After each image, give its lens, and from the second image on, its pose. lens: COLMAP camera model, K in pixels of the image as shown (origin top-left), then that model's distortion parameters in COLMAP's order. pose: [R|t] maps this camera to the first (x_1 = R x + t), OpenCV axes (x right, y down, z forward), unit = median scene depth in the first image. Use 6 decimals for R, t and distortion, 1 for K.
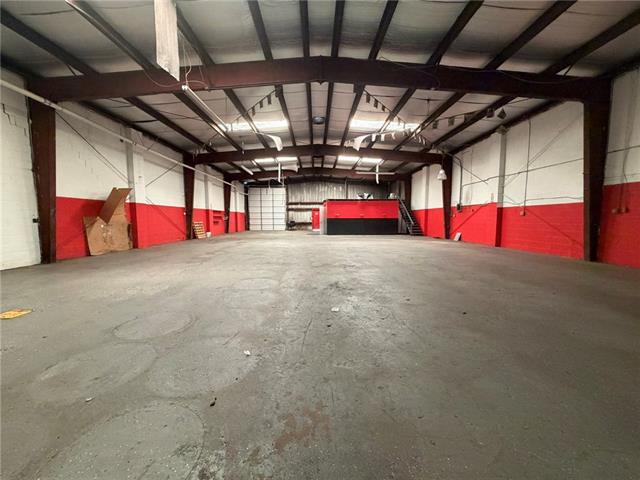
lens RADIAL K [[256.1, 0, 326.8], [0, 256.1, 237.9], [0, 0, 1]] dist [-0.005726, 0.000266]
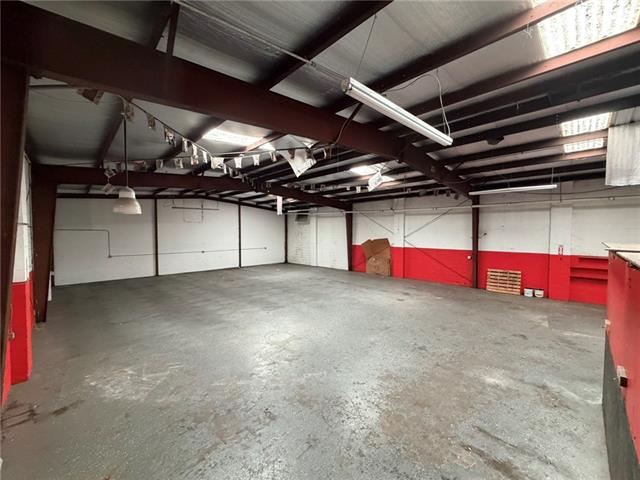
lens RADIAL K [[256.1, 0, 315.7], [0, 256.1, 241.0], [0, 0, 1]] dist [-0.005726, 0.000266]
pose [[-0.749170, 0.025890, -0.661871, 0.669694], [-0.049431, 0.994264, 0.094843, -0.328929], [0.660530, 0.103770, -0.743594, 2.040758]]
